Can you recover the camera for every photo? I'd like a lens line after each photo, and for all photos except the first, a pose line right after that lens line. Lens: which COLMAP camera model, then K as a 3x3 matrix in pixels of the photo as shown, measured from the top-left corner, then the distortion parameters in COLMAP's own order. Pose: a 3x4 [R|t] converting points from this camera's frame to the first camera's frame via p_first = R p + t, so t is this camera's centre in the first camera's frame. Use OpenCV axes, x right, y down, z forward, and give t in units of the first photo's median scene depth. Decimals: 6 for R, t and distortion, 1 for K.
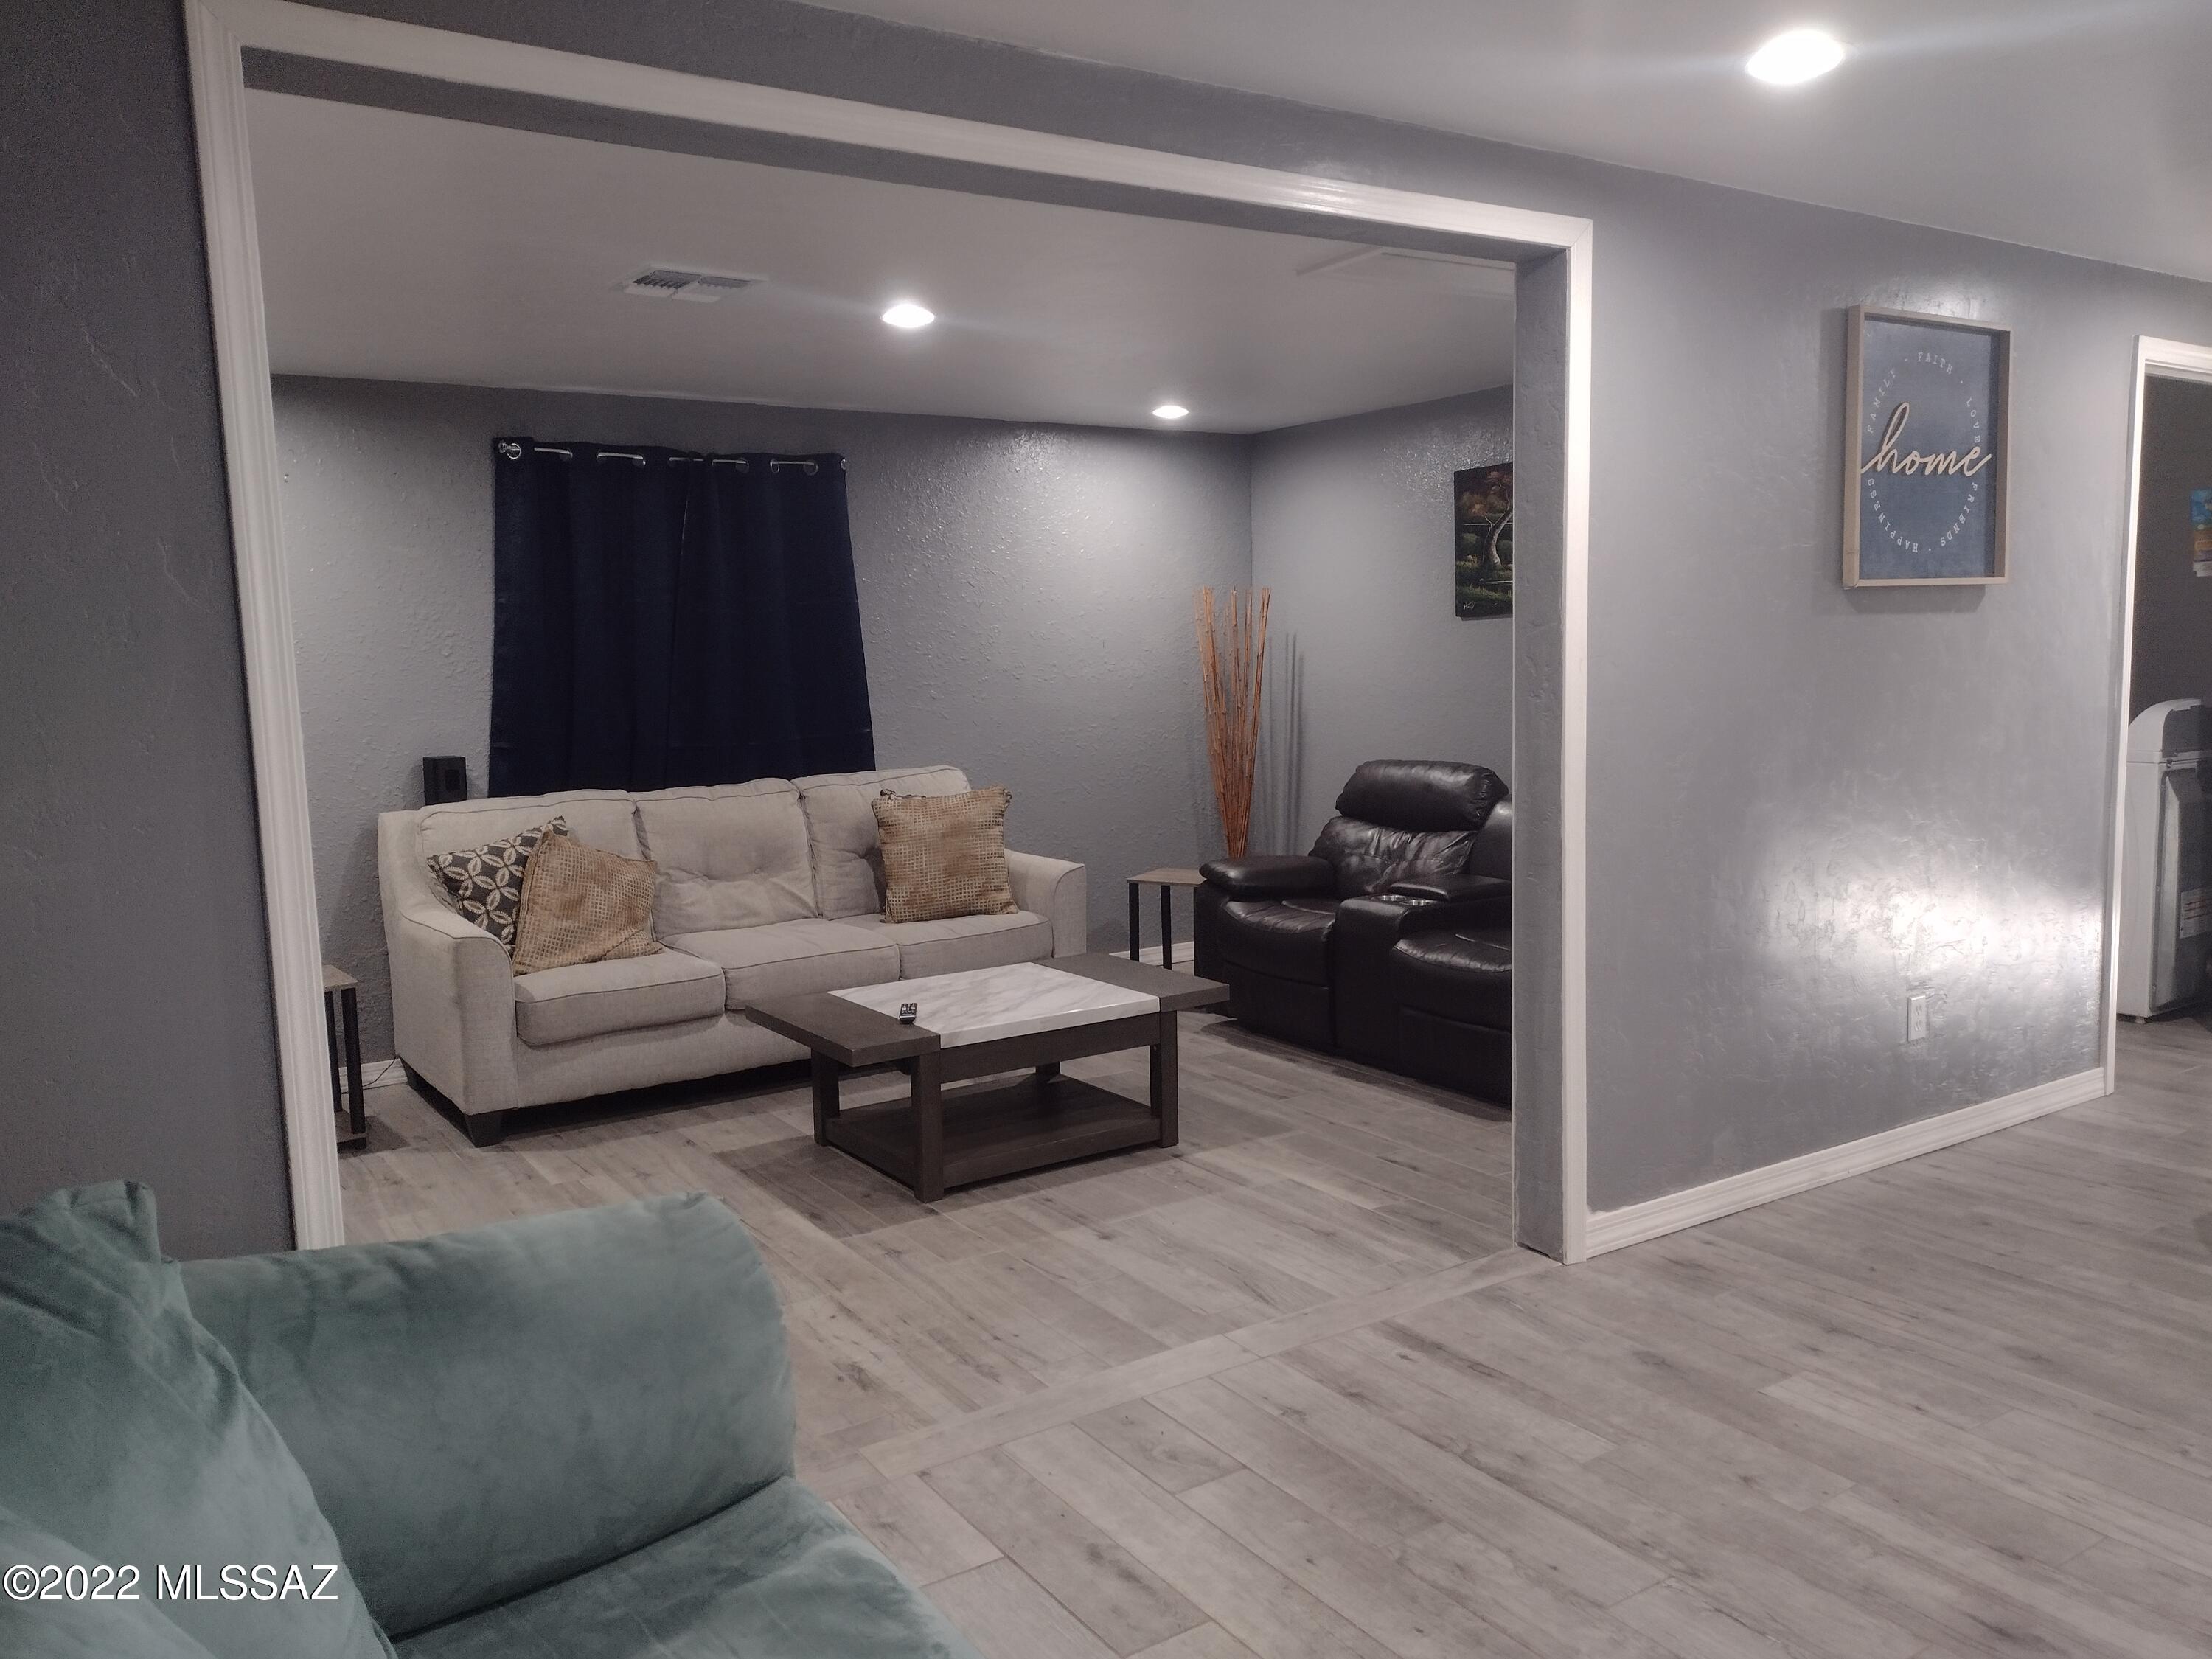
lens RADIAL K [[1654.2, 0, 1118.7], [0, 1654.2, 827.6], [0, 0, 1]] dist [0.070056, -0.101857]
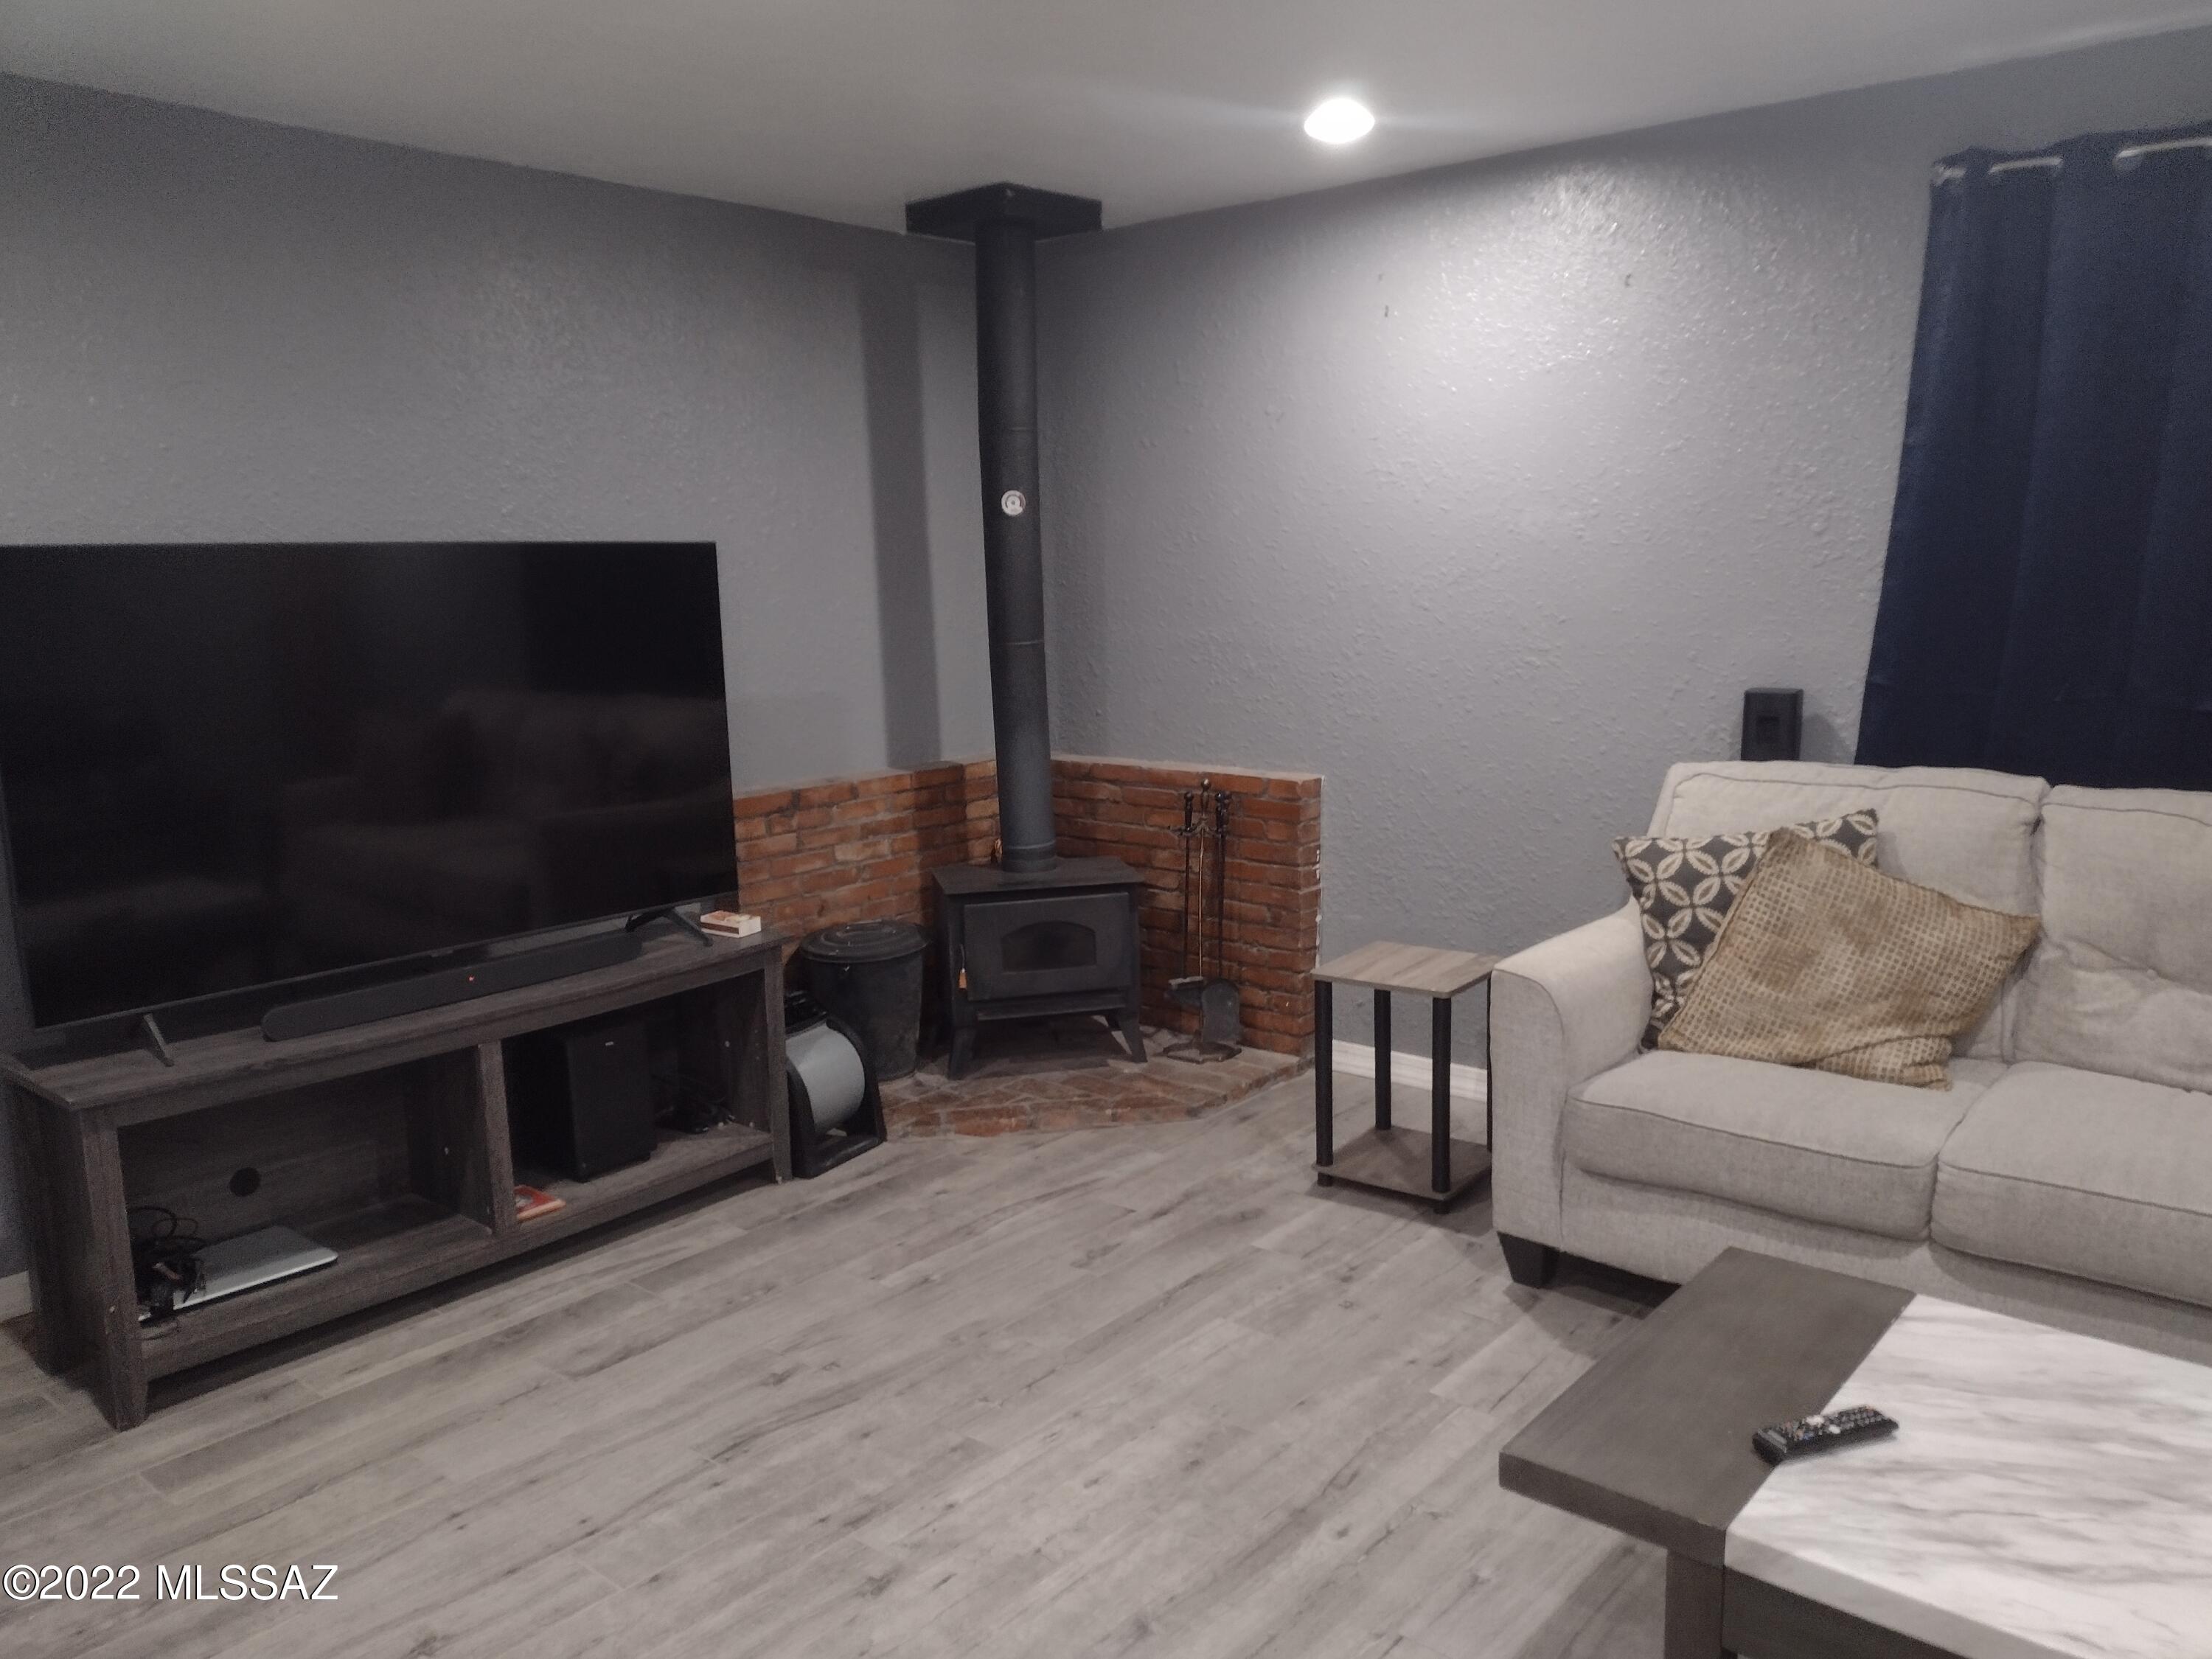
lens RADIAL K [[1654.2, 0, 1118.7], [0, 1654.2, 827.6], [0, 0, 1]] dist [0.070056, -0.101857]
pose [[0.270540, 0.177173, -0.946265, 0.191936], [-0.095640, 0.983003, 0.156708, -0.084800], [0.957946, 0.048105, 0.282886, 0.725200]]
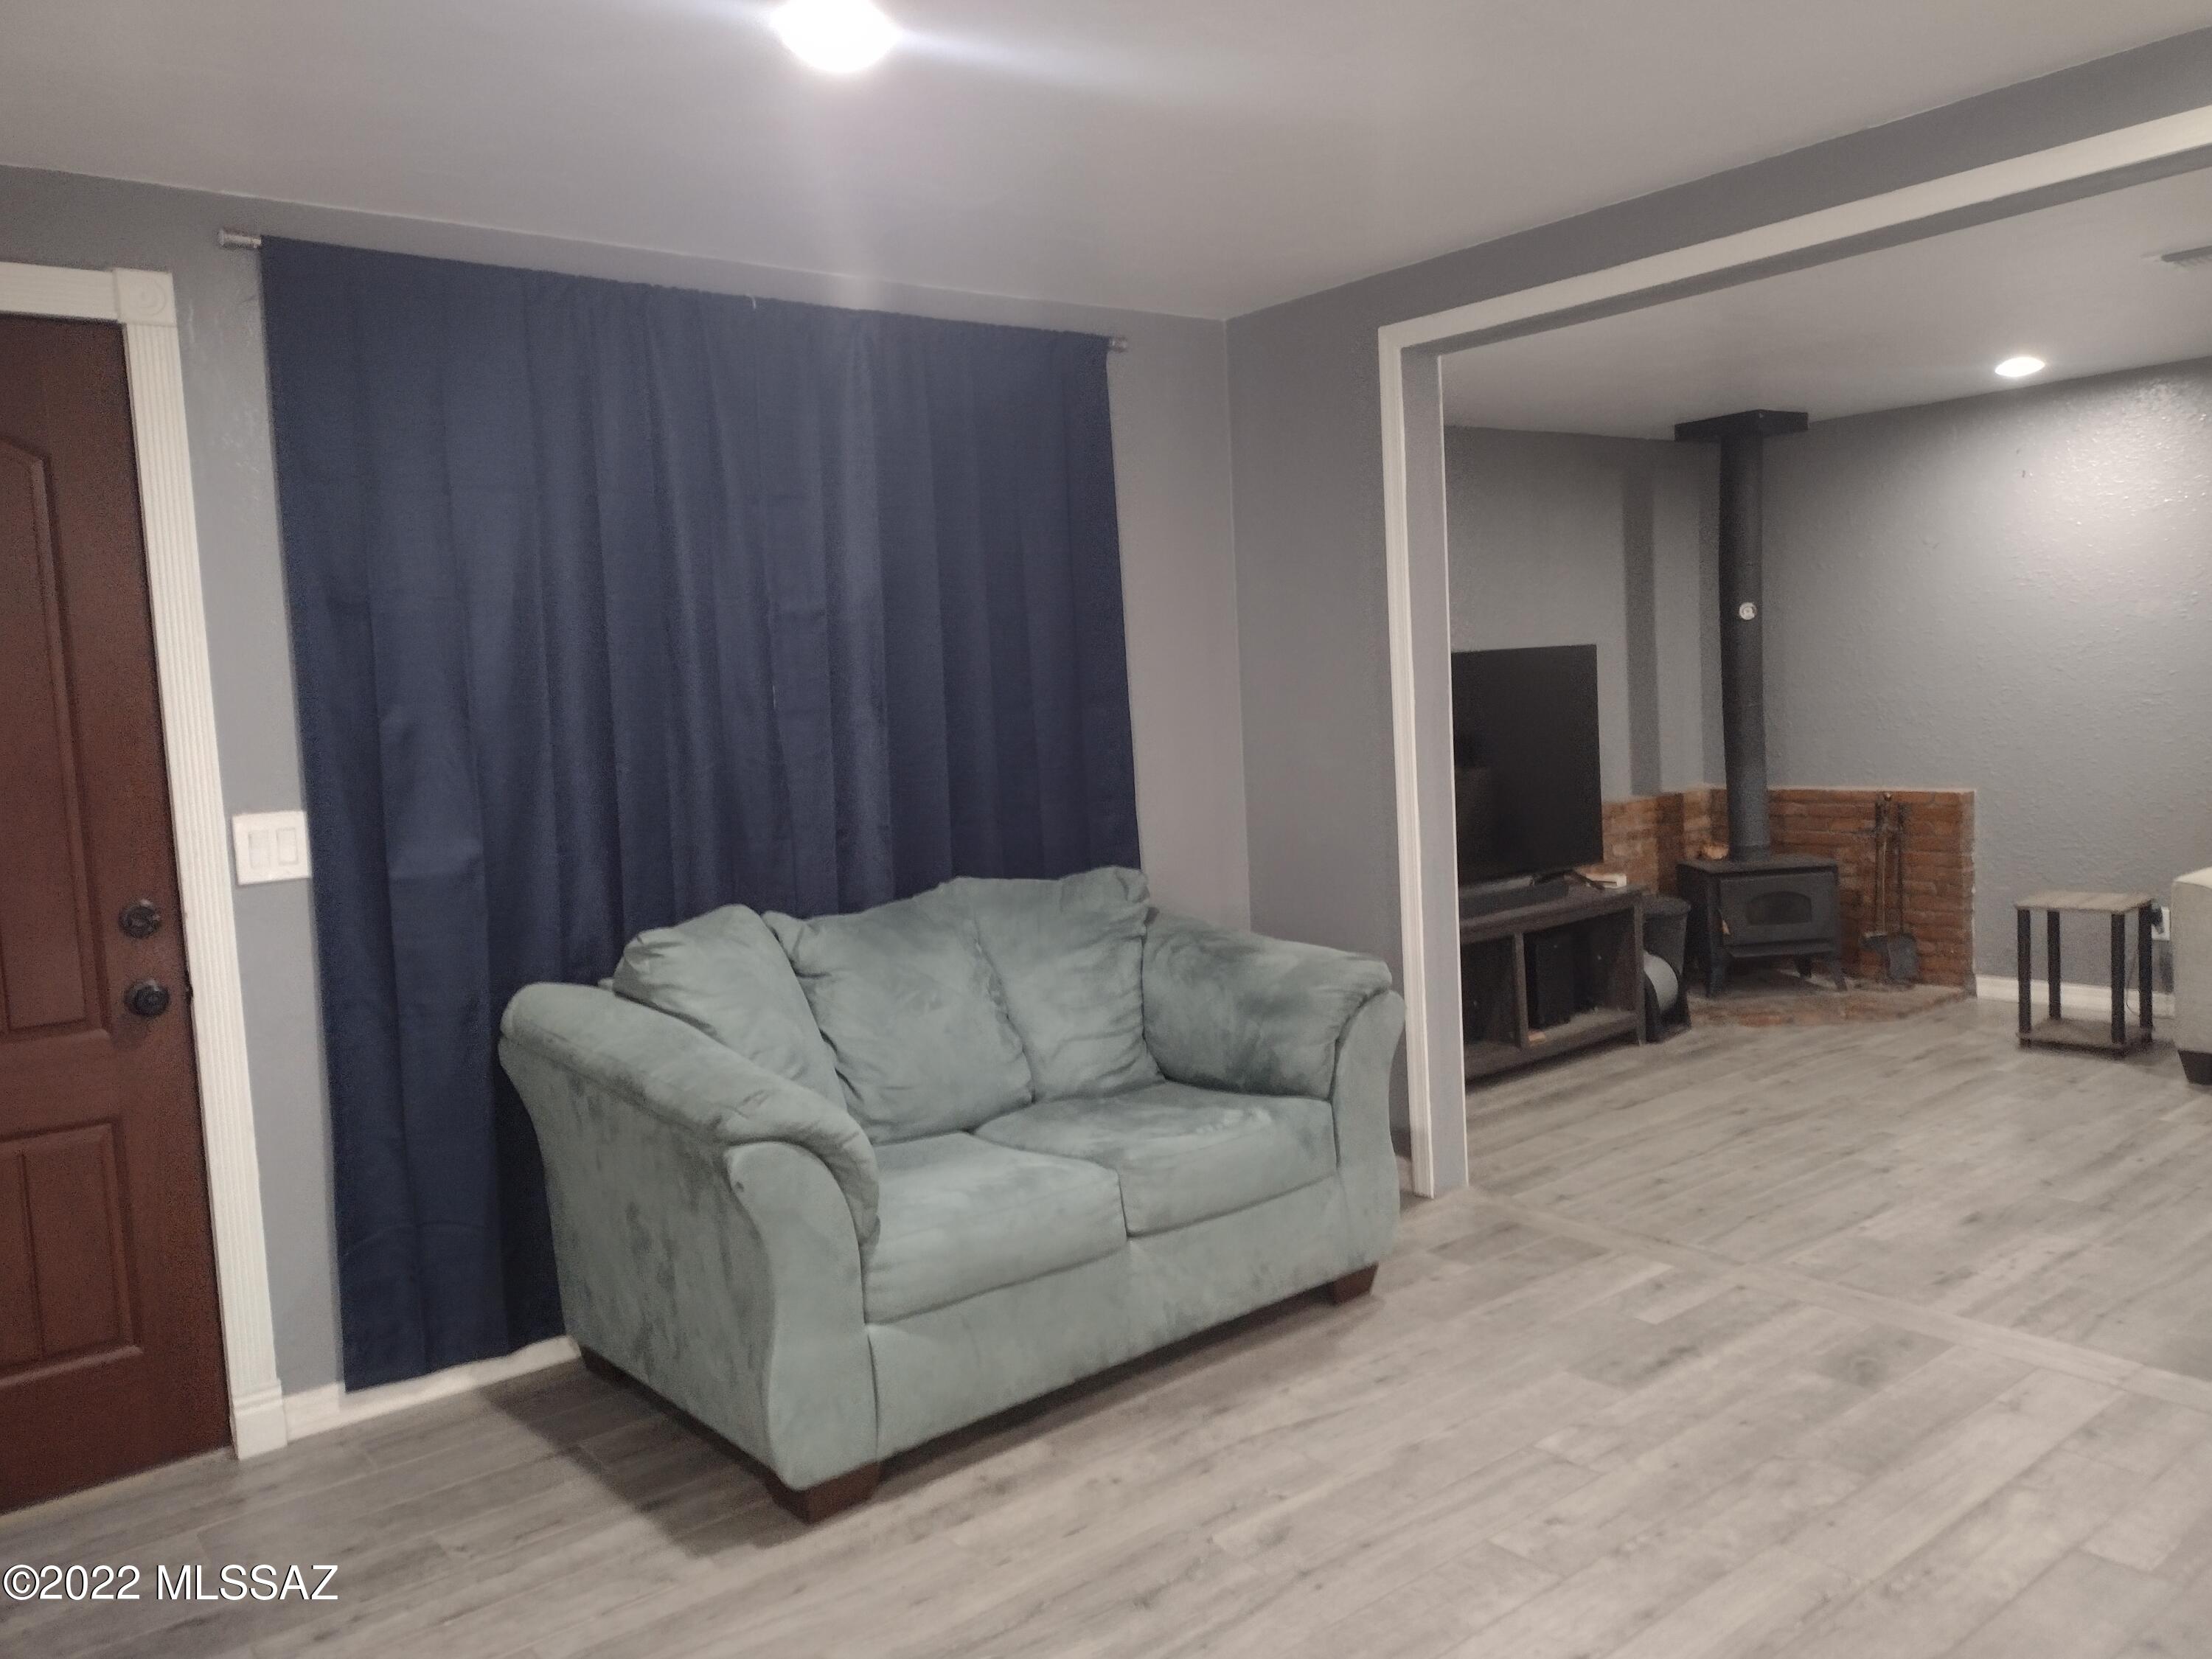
lens RADIAL K [[1676.9, 0, 1105.0], [0, 1676.9, 844.4], [0, 0, 1]] dist [0.082785, -0.113973]
pose [[0.089951, 0.116898, -0.989062, 0.672760], [-0.061043, 0.991868, 0.111678, -0.041134], [0.994074, 0.050330, 0.096355, 0.229002]]
